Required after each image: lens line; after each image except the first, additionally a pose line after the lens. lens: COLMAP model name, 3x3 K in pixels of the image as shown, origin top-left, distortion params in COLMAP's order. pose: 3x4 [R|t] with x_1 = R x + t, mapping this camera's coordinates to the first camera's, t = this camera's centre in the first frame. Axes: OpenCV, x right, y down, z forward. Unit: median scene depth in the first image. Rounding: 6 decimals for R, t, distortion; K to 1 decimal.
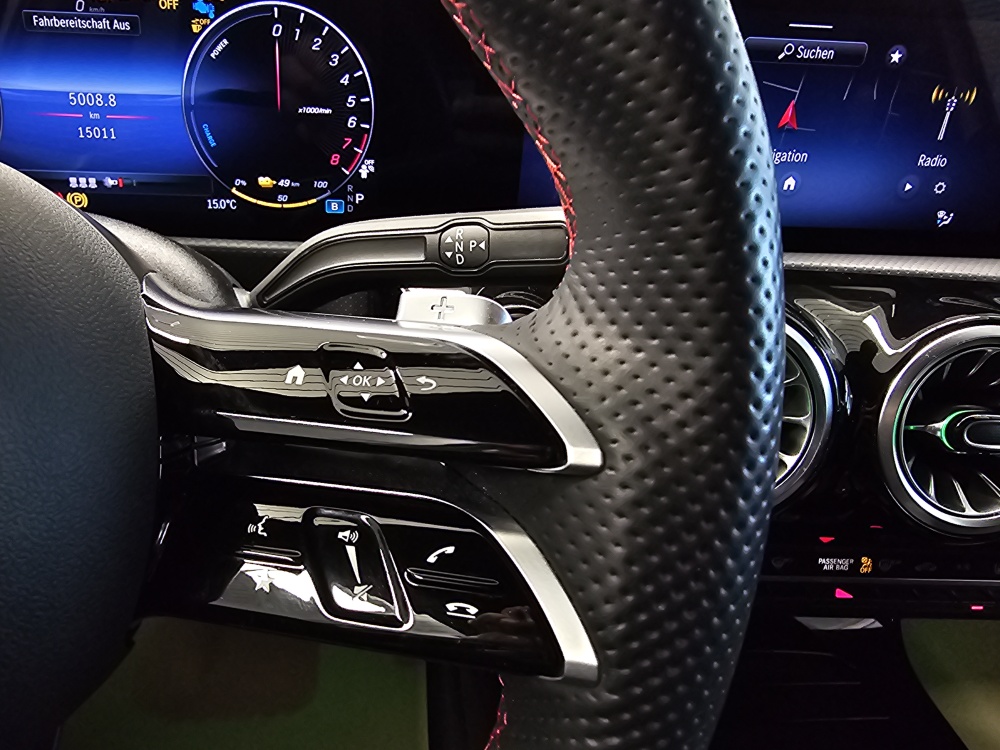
lens RADIAL K [[682.3, 0, 405.7], [0, 682.3, 393.2], [0, 0, 1]] dist [0.003146, -0.000353]
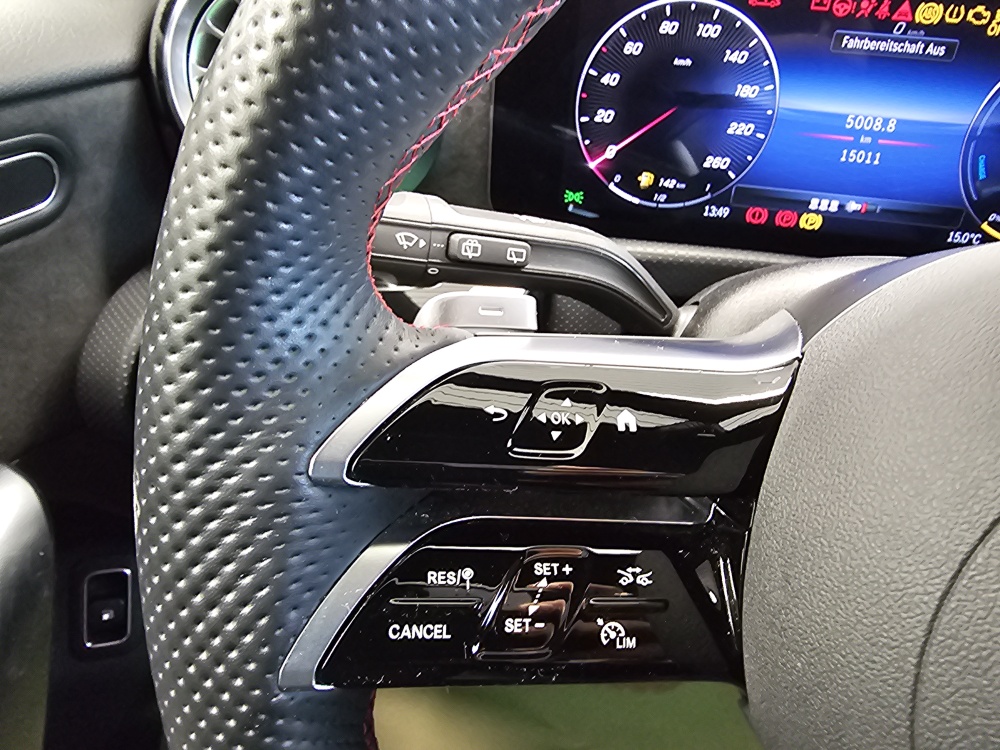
lens RADIAL K [[691.7, 0, 496.1], [0, 691.7, 364.5], [0, 0, 1]] dist [0.001612, -0.002362]
pose [[0.976234, 0.128290, -0.174670, -0.726891], [-0.120975, 0.991296, 0.051944, -0.078921], [0.179813, -0.029578, 0.983256, -0.053873]]
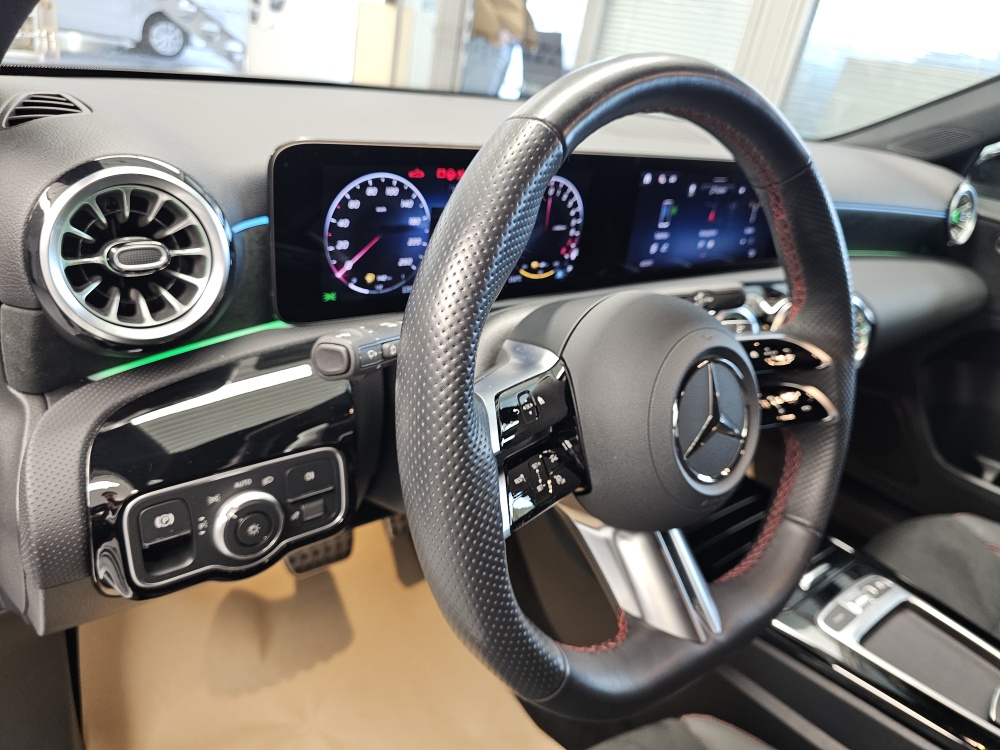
lens RADIAL K [[702.2, 0, 503.3], [0, 702.2, 373.9], [0, 0, 1]] dist [0.055475, -0.108120]
pose [[0.818906, -0.163909, 0.550025, -1.412587], [0.151157, 0.986112, 0.068812, -0.164160], [-0.553665, 0.026790, 0.832309, -0.559481]]
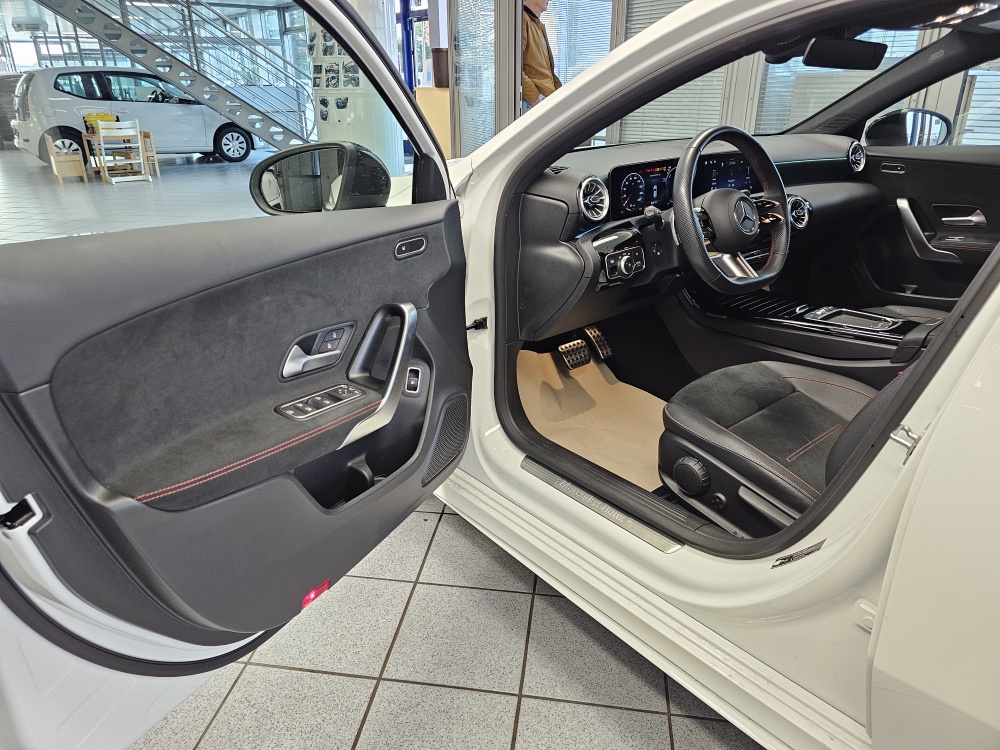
lens RADIAL K [[685.8, 0, 500.8], [0, 685.8, 372.2], [0, 0, 1]] dist [0.063107, -0.070321]
pose [[0.811685, -0.272225, 0.516779, -4.594632], [0.313806, 0.949459, 0.007266, 0.536041], [-0.492639, 0.156271, 0.856088, -2.834605]]
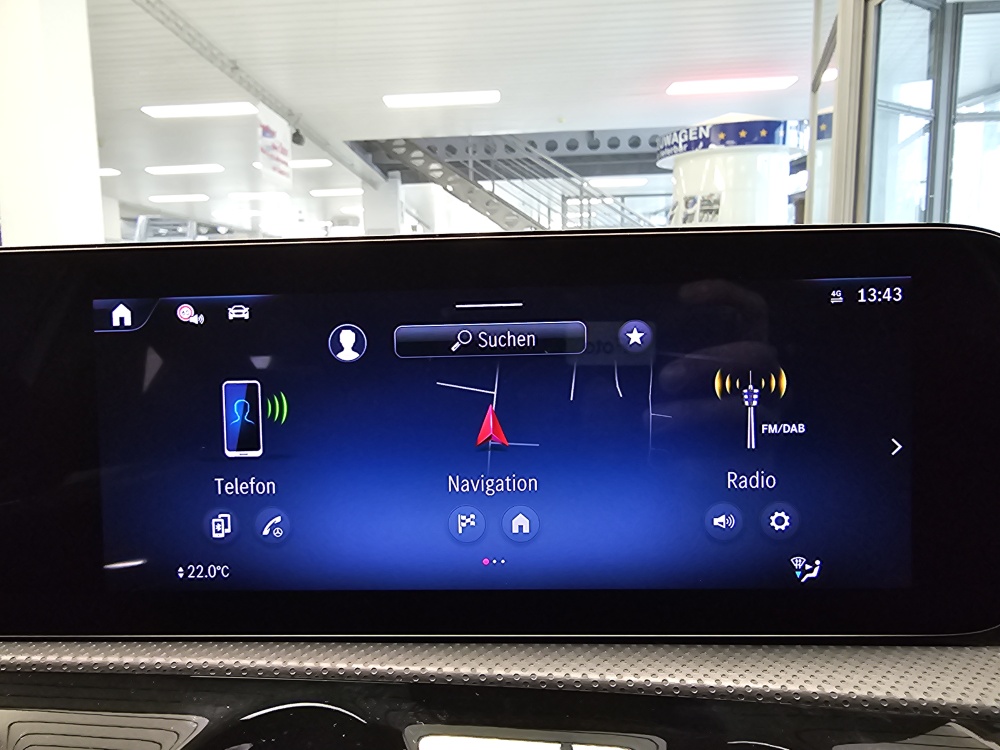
lens RADIAL K [[704.8, 0, 424.6], [0, 704.8, 369.6], [0, 0, 1]] dist [-0.002354, 0.000350]
pose [[0.989617, -0.055861, -0.132428, 0.611175], [0.004127, 0.932045, -0.362319, -0.218537], [0.143668, 0.358010, 0.922599, 0.357171]]
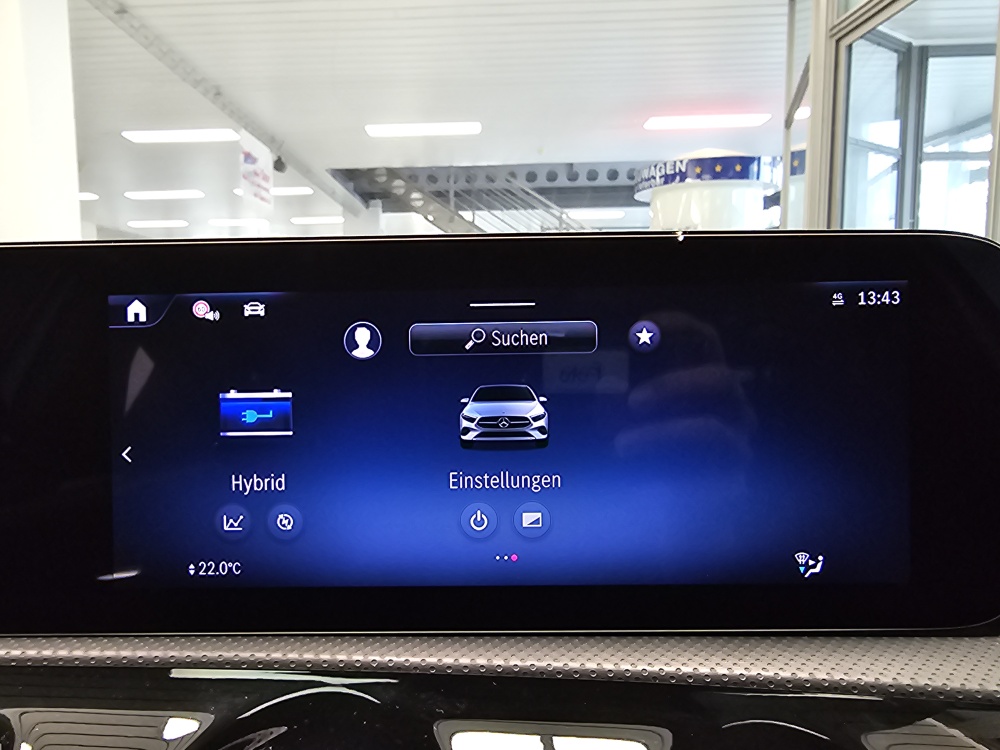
lens RADIAL K [[704.1, 0, 424.8], [0, 704.1, 382.2], [0, 0, 1]] dist [-0.000170, -0.002358]
pose [[0.993635, -0.049919, -0.100980, 0.575384], [0.007483, 0.923716, -0.383004, -0.186428], [0.112396, 0.379811, 0.918211, 0.355244]]
